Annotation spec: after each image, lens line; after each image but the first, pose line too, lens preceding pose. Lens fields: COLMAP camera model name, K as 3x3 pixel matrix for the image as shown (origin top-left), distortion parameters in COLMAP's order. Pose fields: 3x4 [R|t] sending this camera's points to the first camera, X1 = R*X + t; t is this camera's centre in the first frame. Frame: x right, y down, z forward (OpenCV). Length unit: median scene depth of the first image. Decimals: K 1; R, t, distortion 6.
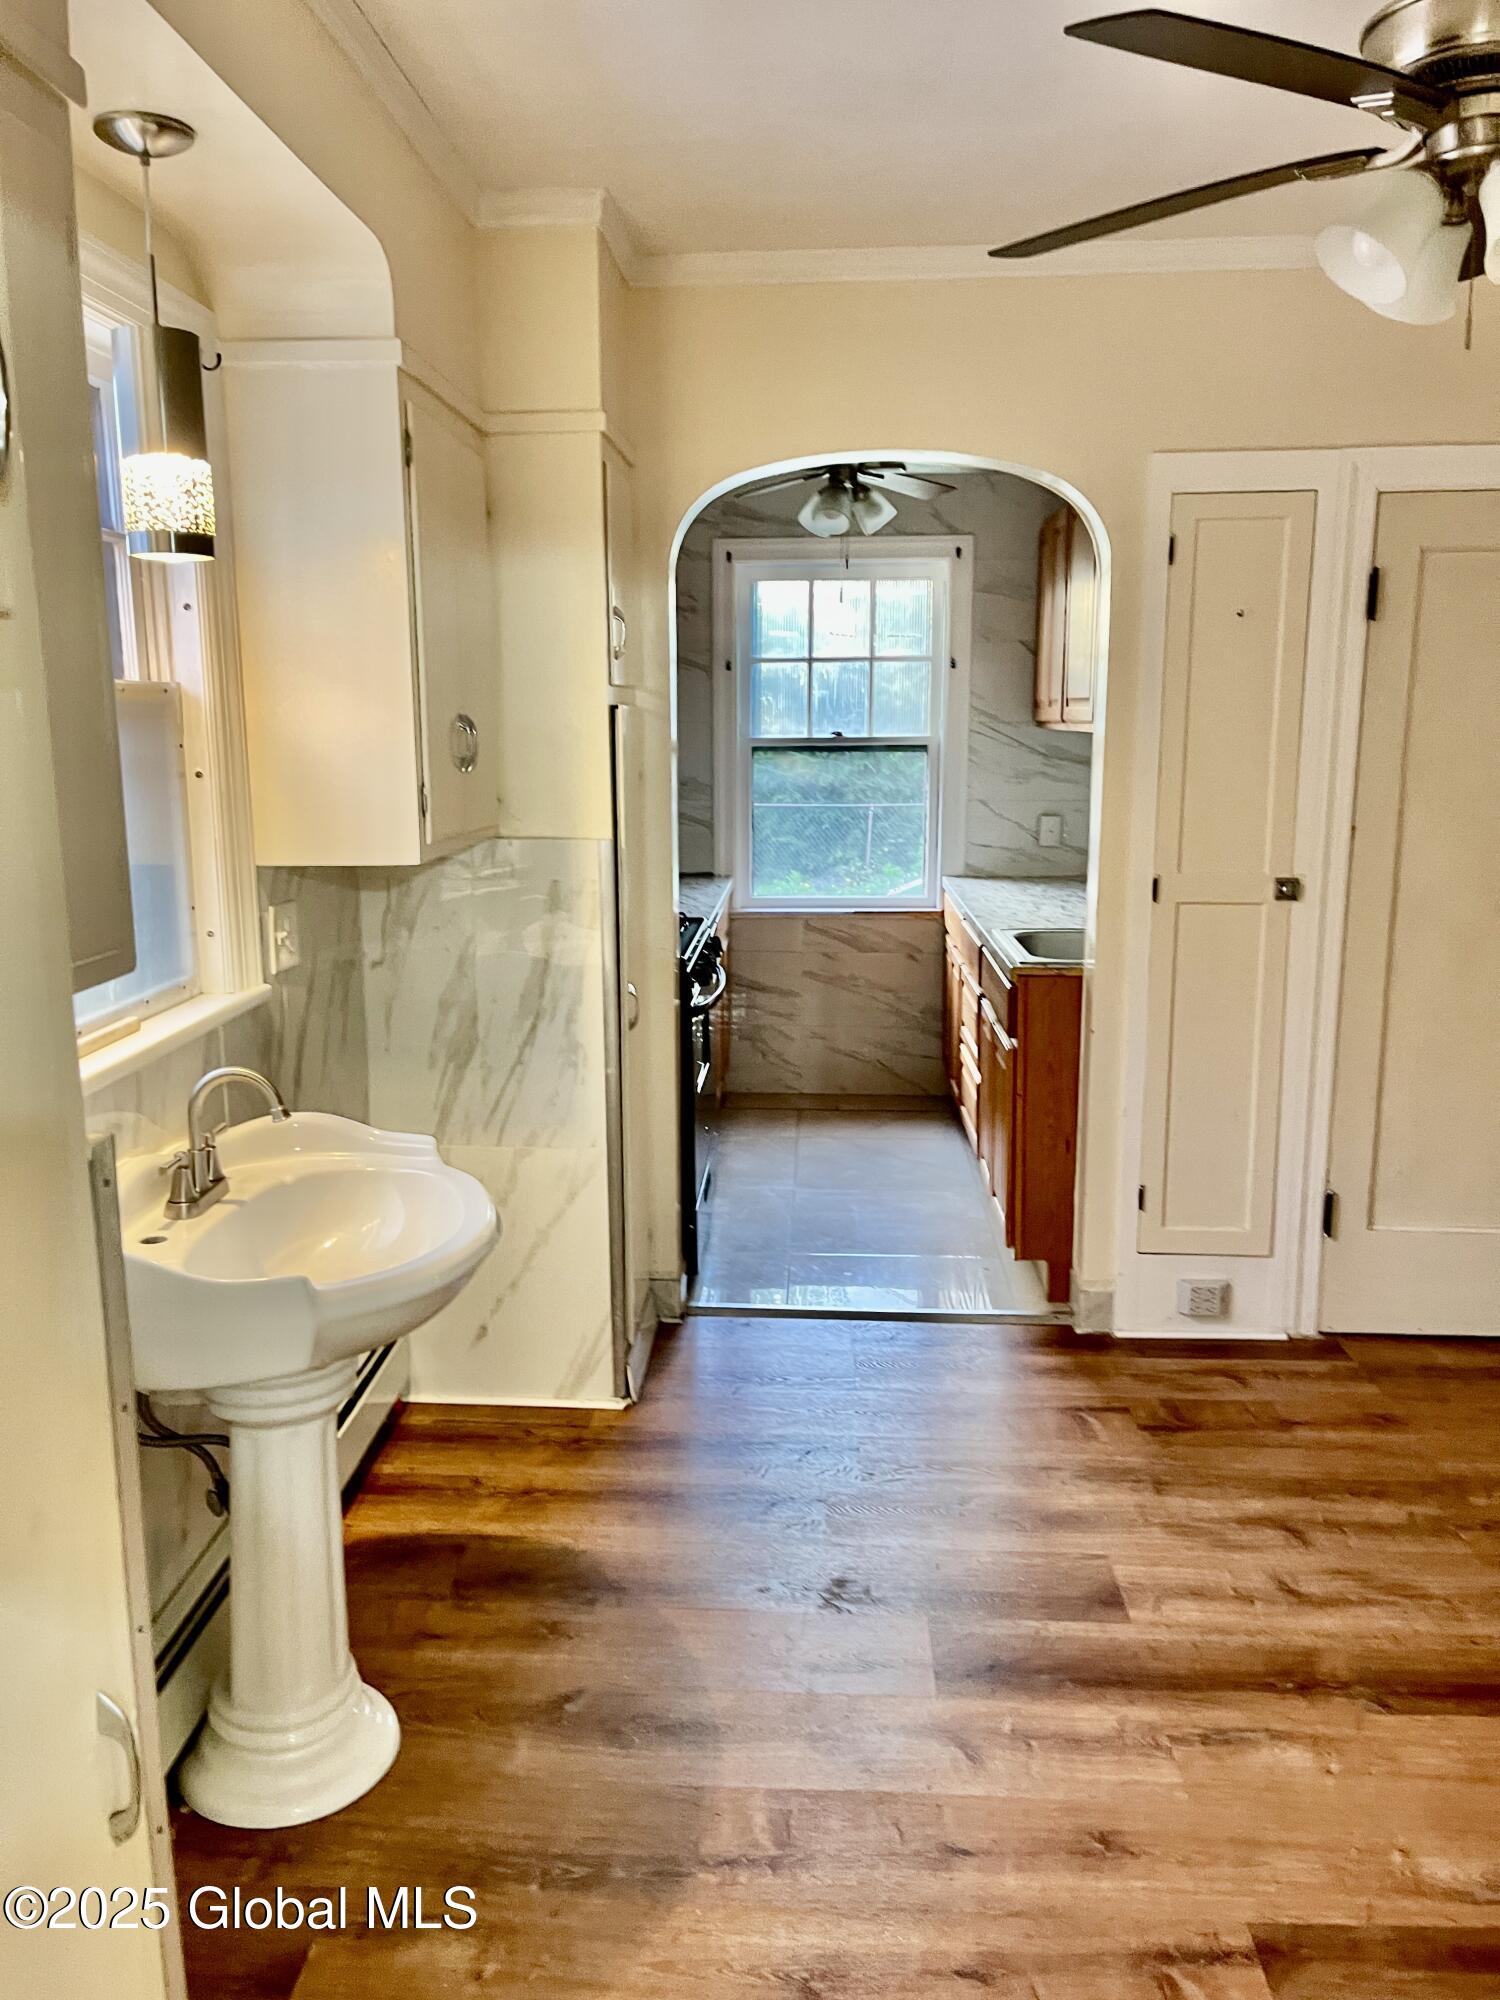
lens RADIAL K [[1488.5, 0, 719.9], [0, 1488.5, 995.6], [0, 0, 1]] dist [0.074309, -0.085637]
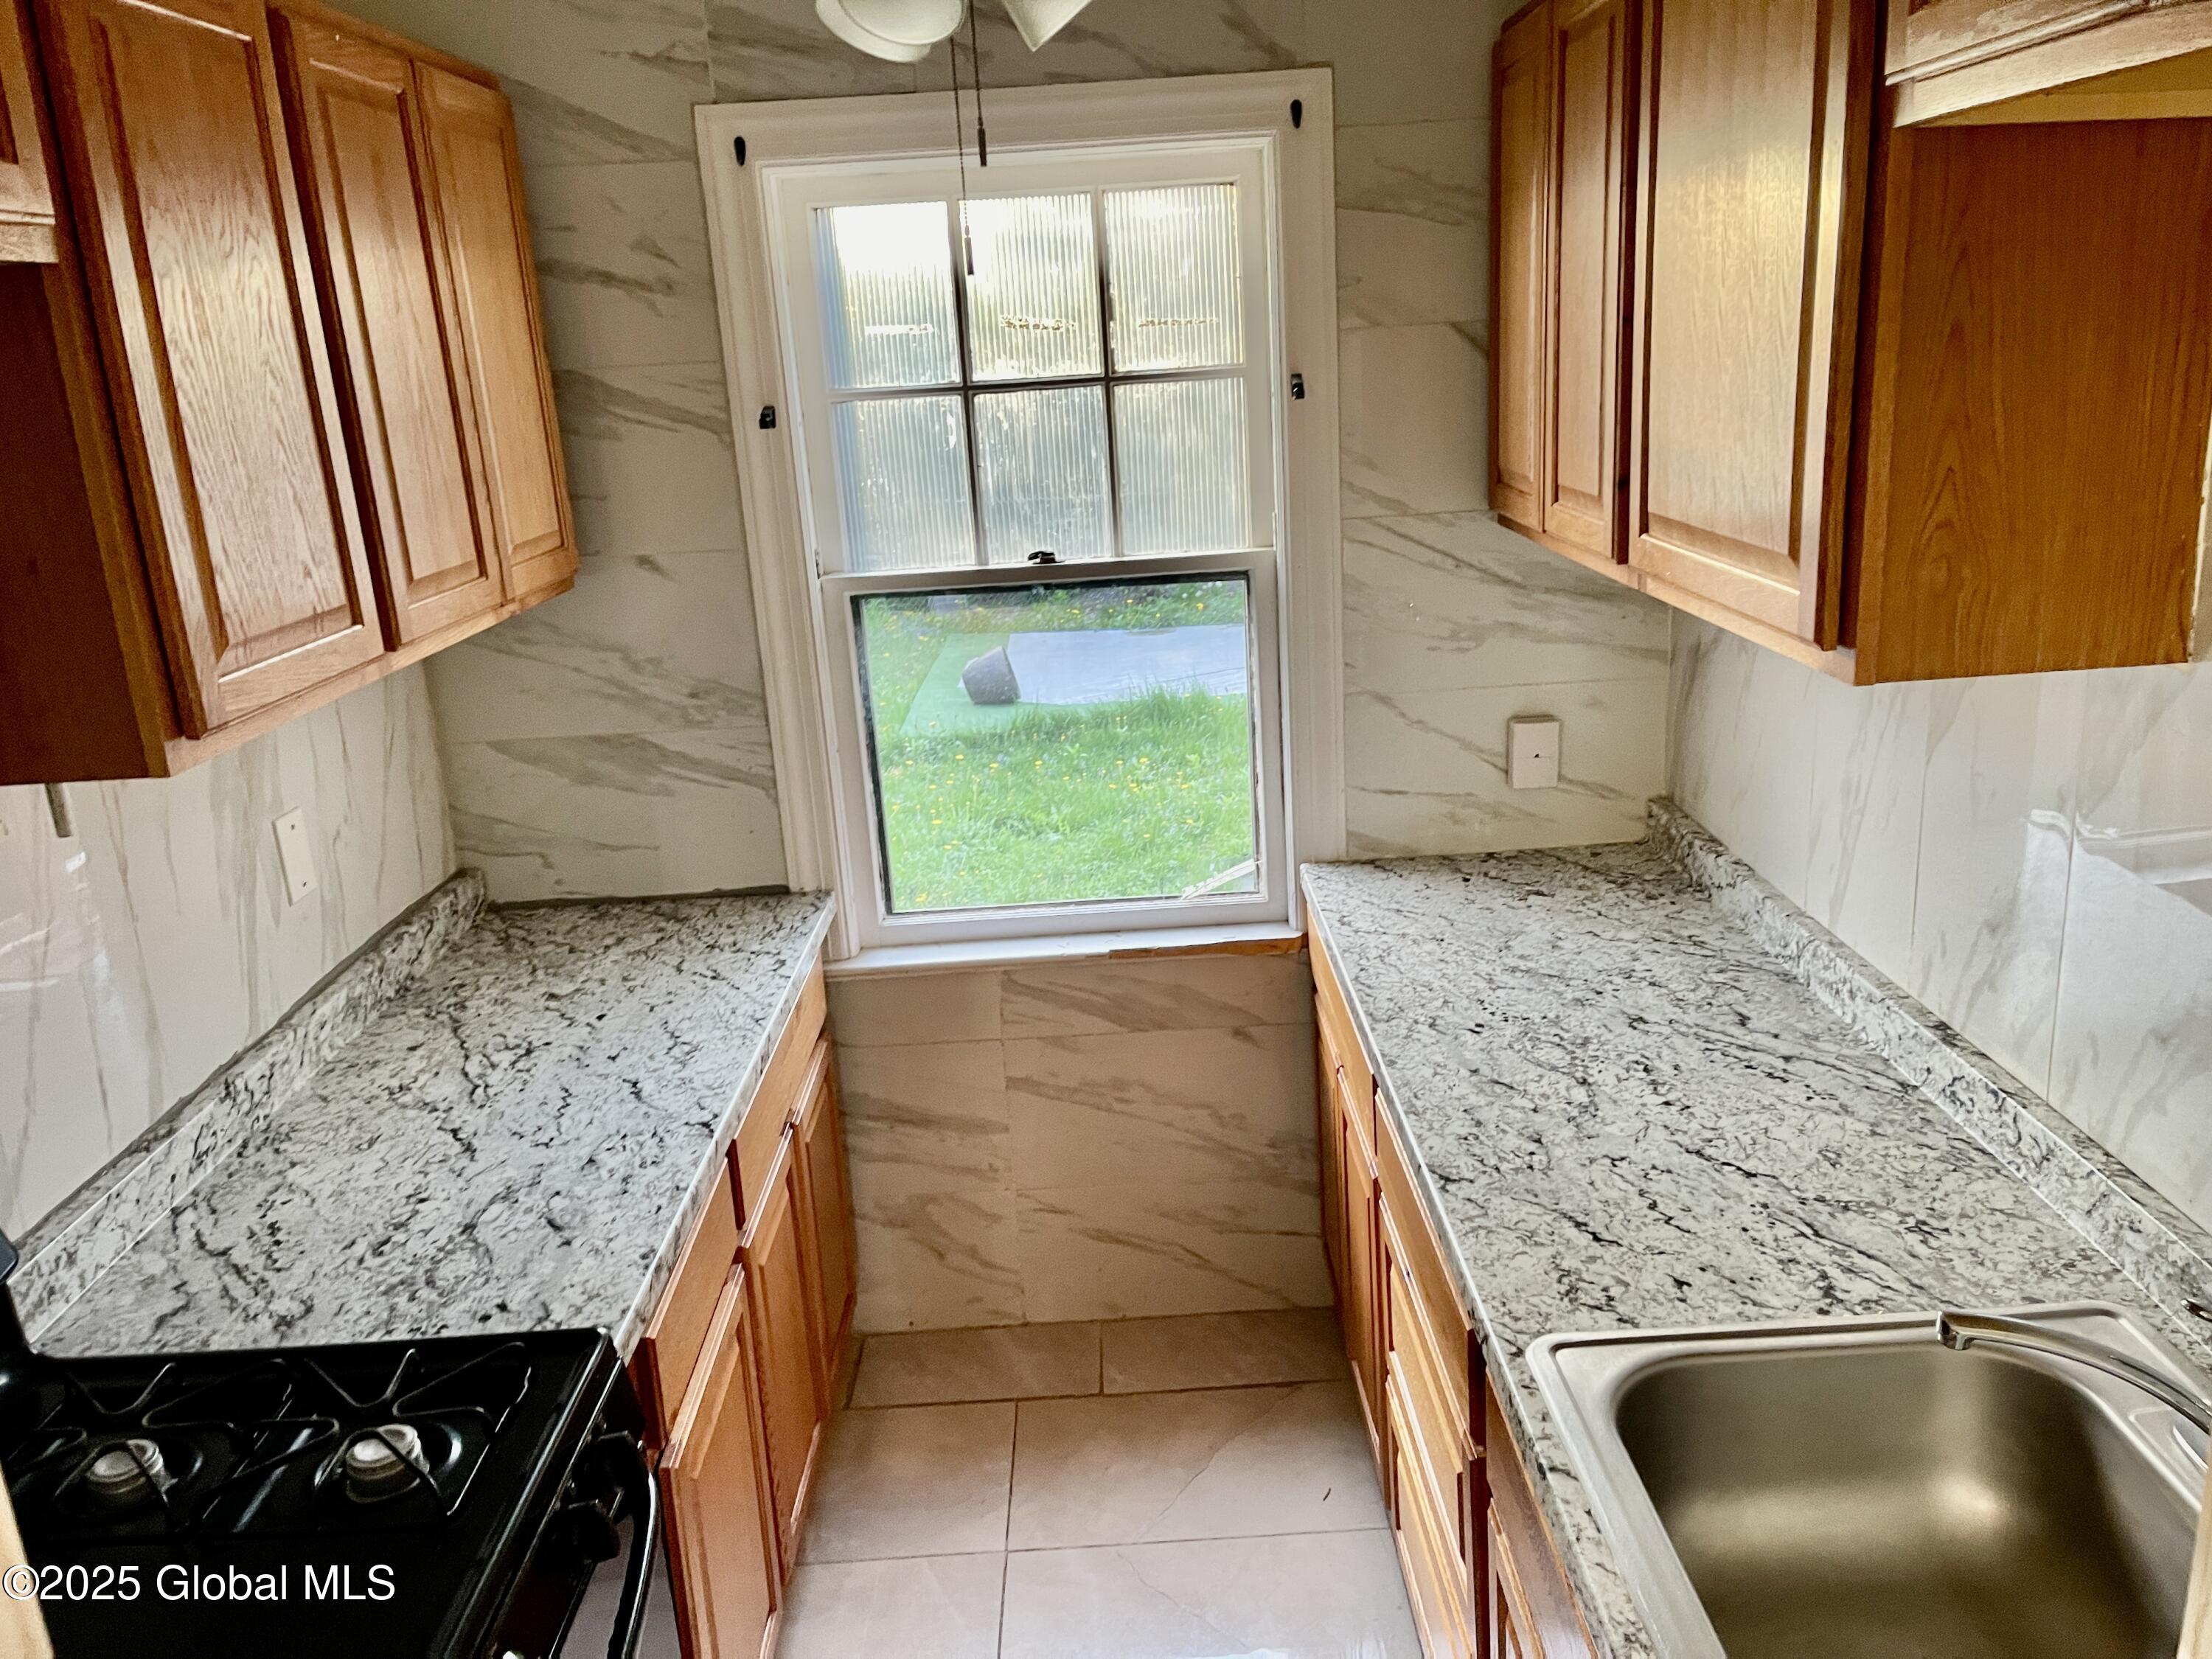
lens RADIAL K [[1646.3, 0, 1111.1], [0, 1646.3, 813.4], [0, 0, 1]] dist [0.074309, -0.085637]
pose [[0.995279, -0.074187, 0.062577, 0.062978], [0.068635, 0.993873, 0.086634, -0.141684], [-0.068621, -0.081930, 0.994273, 0.511983]]
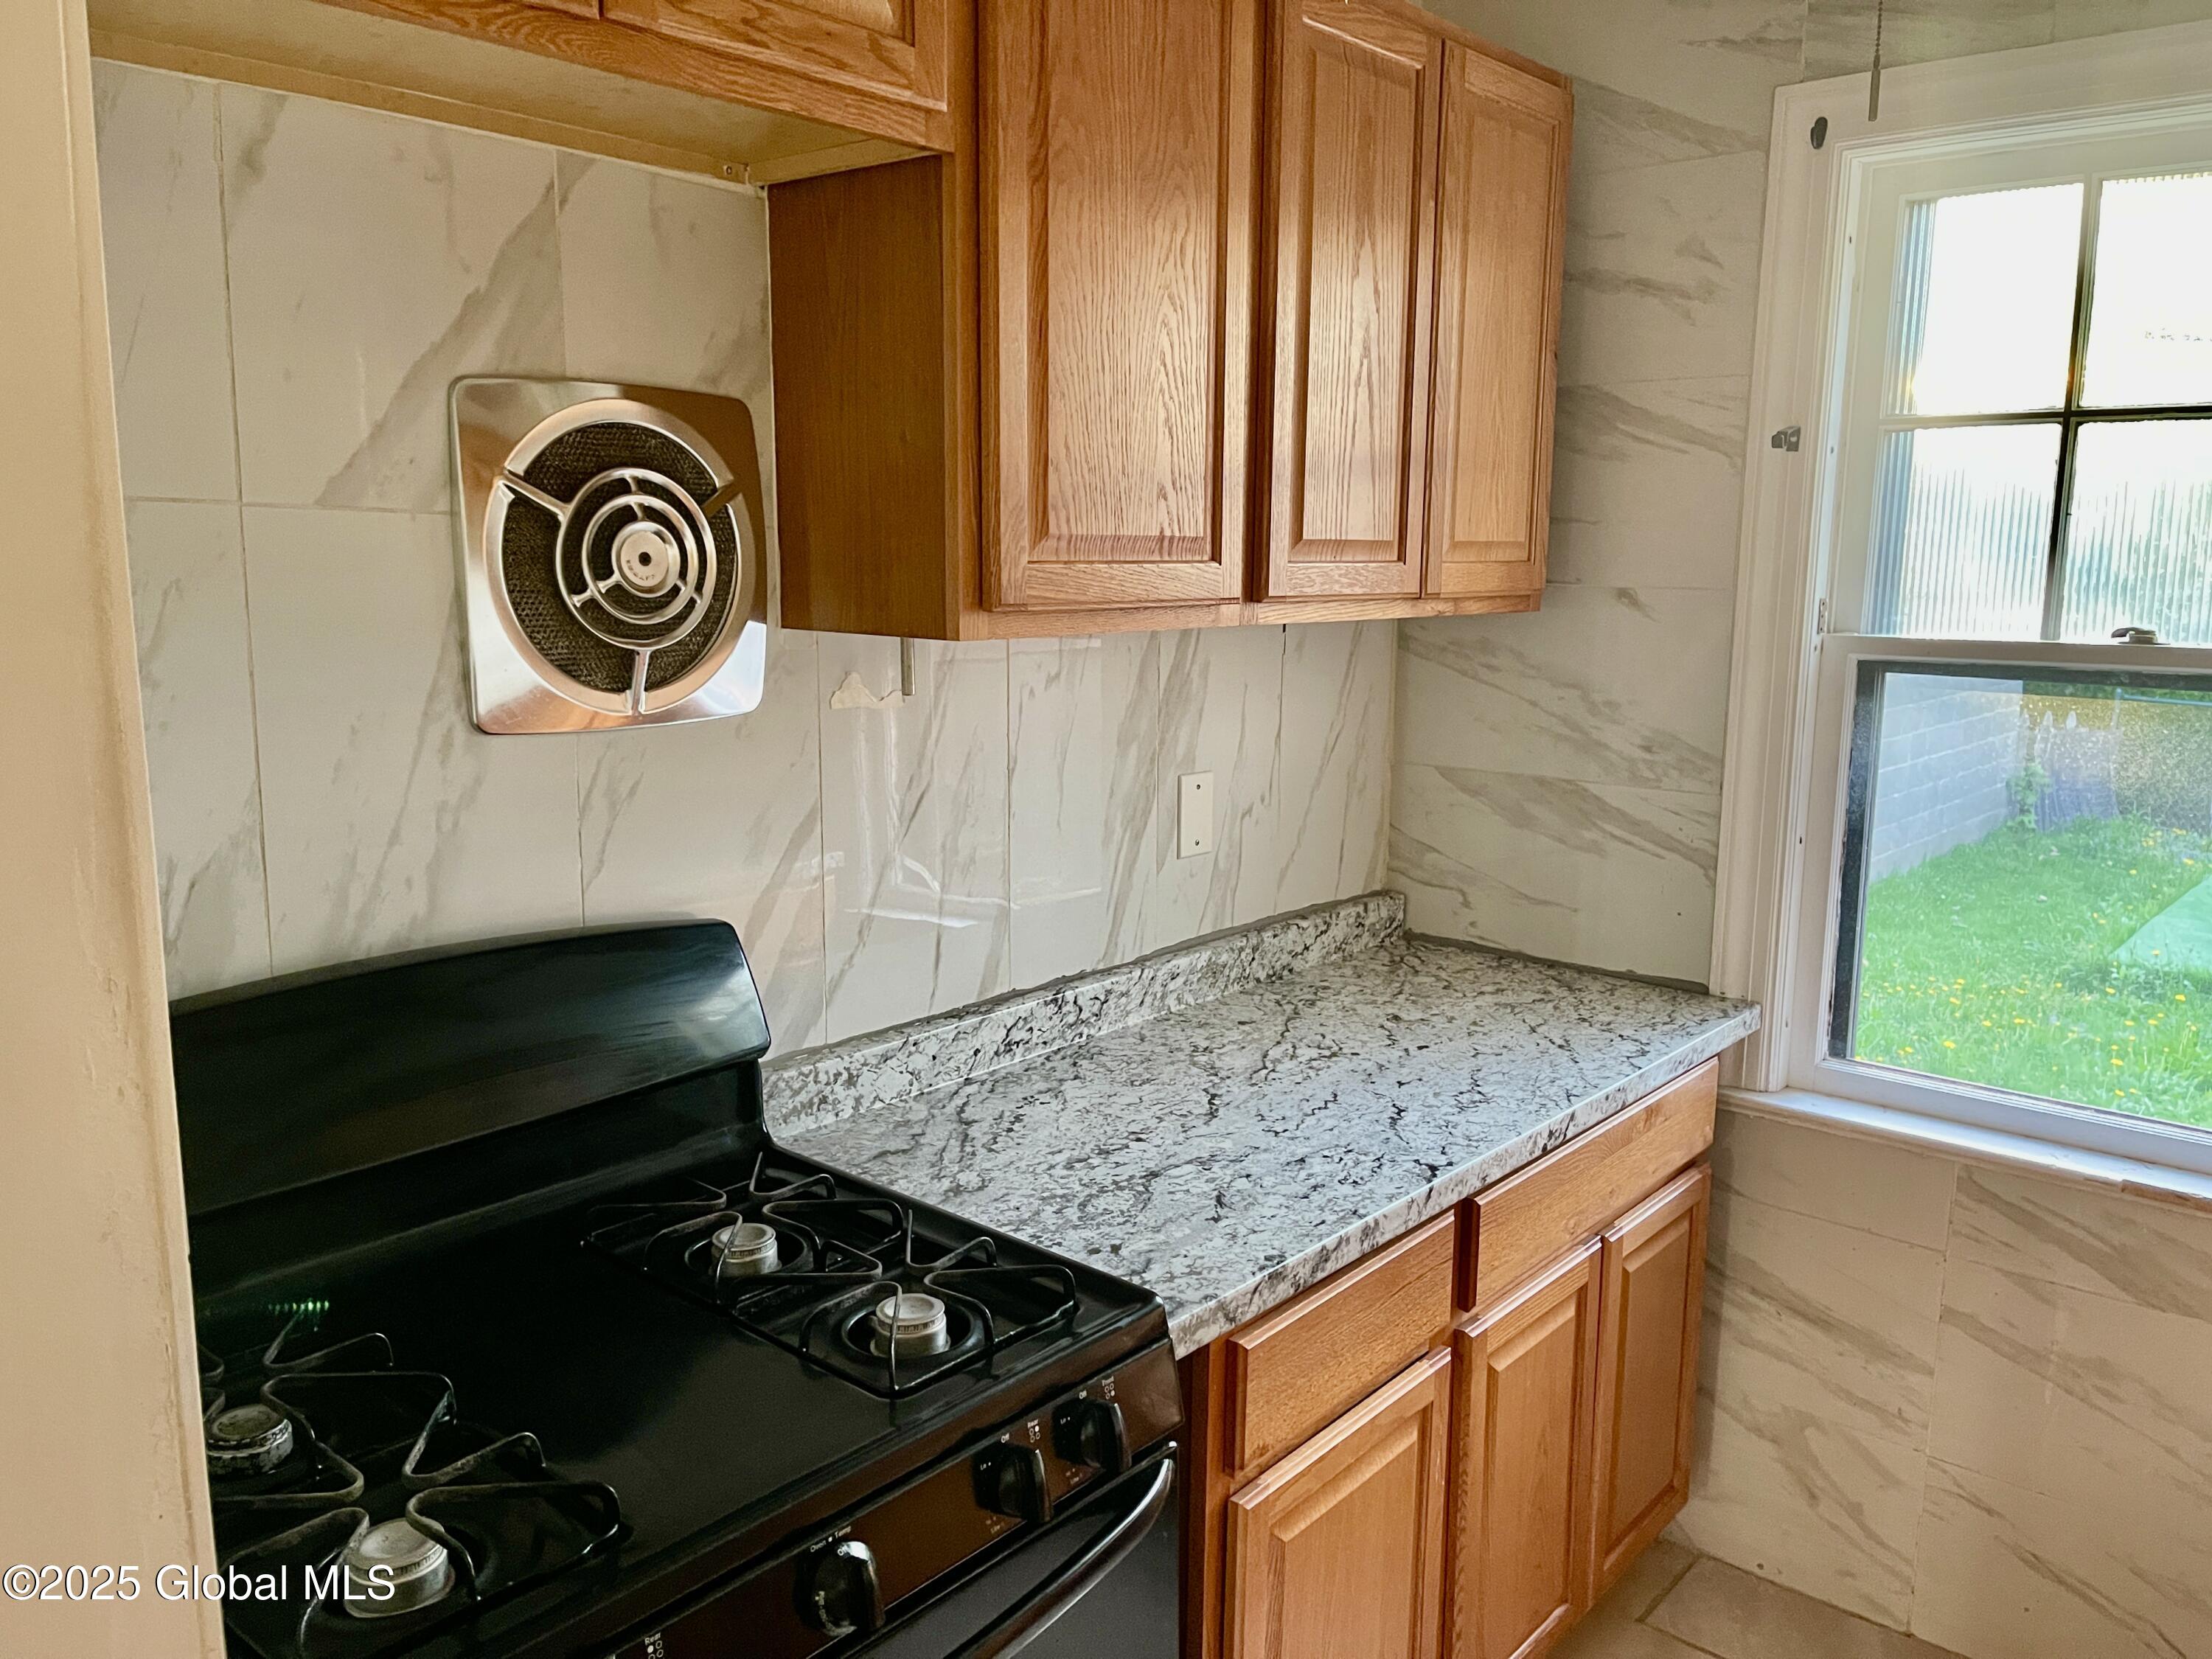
lens RADIAL K [[1646.3, 0, 1111.1], [0, 1646.3, 813.4], [0, 0, 1]] dist [0.074309, -0.085637]
pose [[0.801910, 0.110301, -0.587174, 0.118614], [-0.127144, 0.991803, 0.012669, -0.113077], [0.583759, 0.064496, 0.809361, 0.574939]]
